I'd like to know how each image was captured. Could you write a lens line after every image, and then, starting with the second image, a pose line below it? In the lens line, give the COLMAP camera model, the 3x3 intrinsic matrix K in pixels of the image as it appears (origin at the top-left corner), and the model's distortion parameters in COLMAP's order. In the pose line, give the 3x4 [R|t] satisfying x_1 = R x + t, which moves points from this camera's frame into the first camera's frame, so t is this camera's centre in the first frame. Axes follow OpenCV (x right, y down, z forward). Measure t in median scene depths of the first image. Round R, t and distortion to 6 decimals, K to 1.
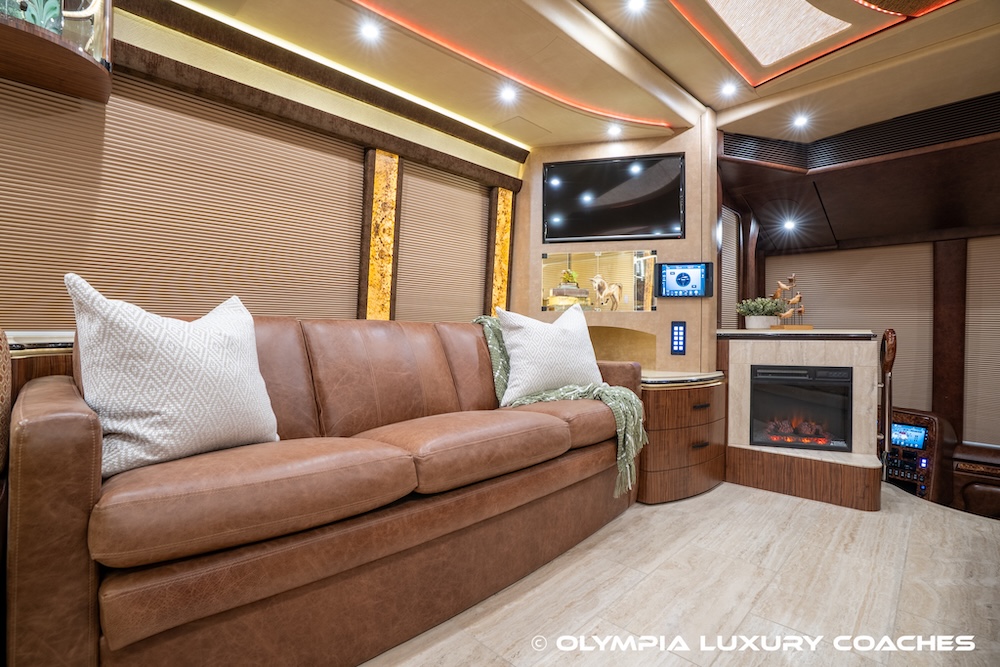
lens RADIAL K [[465.4, 0, 502.6], [0, 465.4, 330.7], [0, 0, 1]] dist [-0.067763, 0.025101]
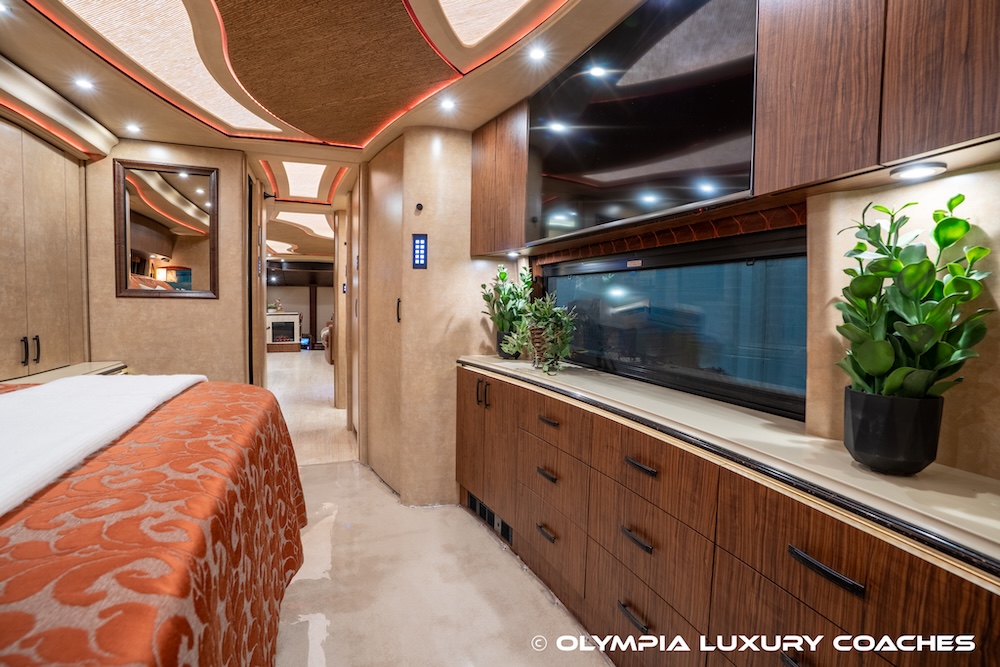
lens RADIAL K [[465.4, 0, 502.1], [0, 465.4, 329.0], [0, 0, 1]] dist [-0.067763, 0.025101]
pose [[0.406849, -0.051648, 0.912034, -2.339053], [-0.014348, 0.997916, 0.062911, -0.148234], [-0.913383, -0.038681, 0.405260, -2.507601]]
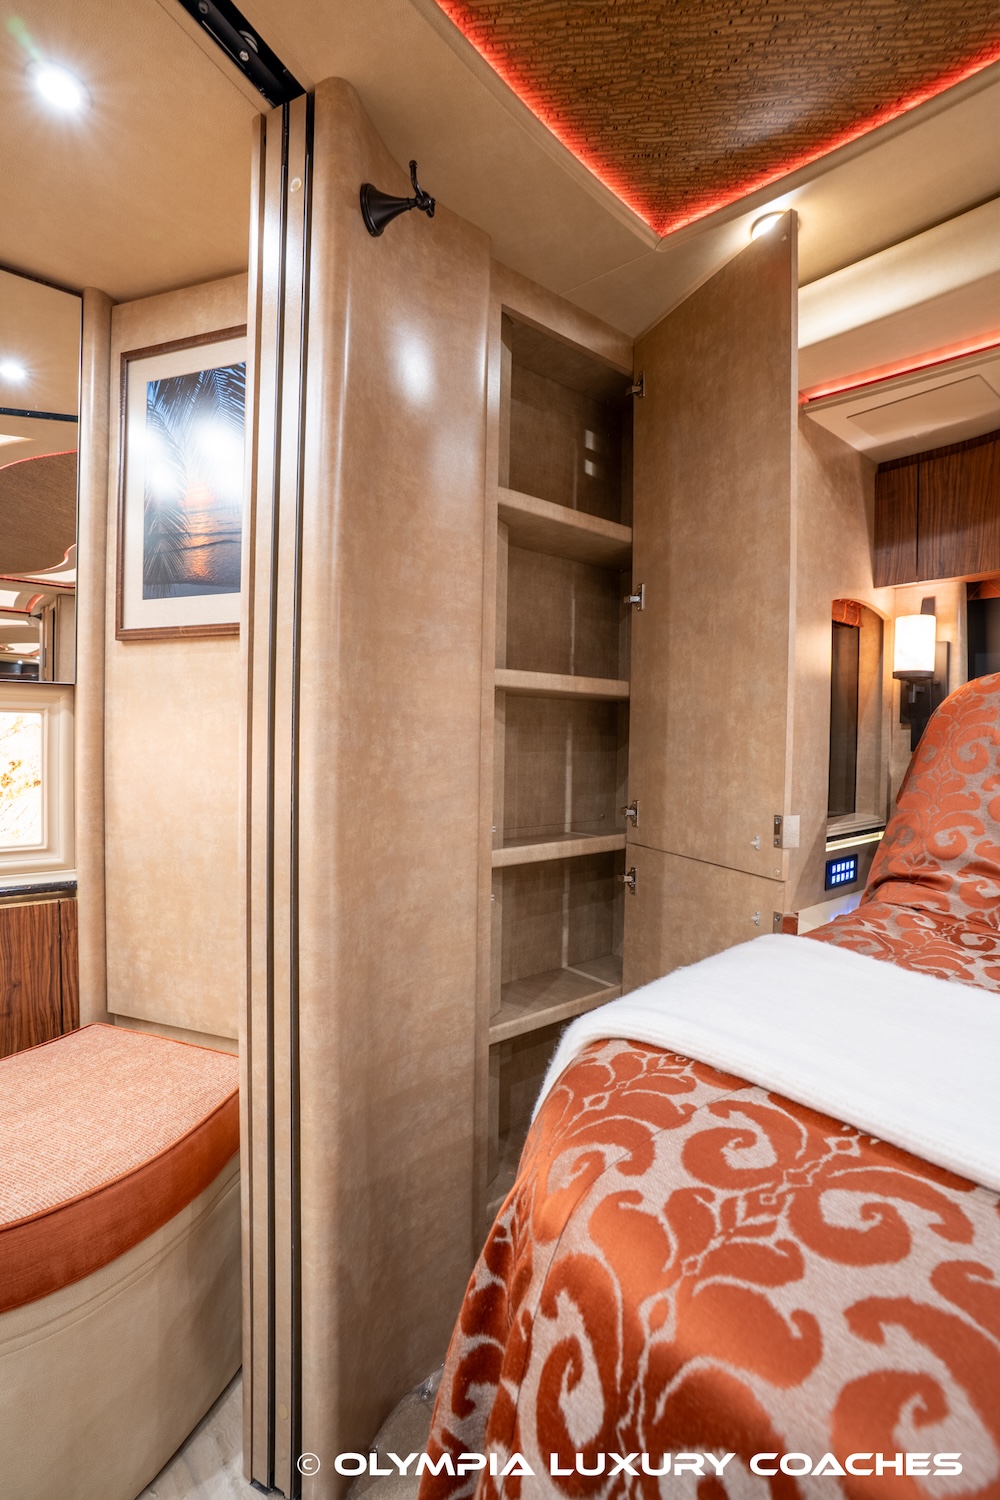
lens RADIAL K [[698.1, 0, 507.2], [0, 698.1, 752.1], [0, 0, 1]] dist [-0.067763, 0.025101]
pose [[-0.108013, 0.015022, -0.994036, -2.088427], [-0.016239, 0.999726, 0.016872, -0.157840], [0.994017, 0.017964, -0.107740, -2.353615]]
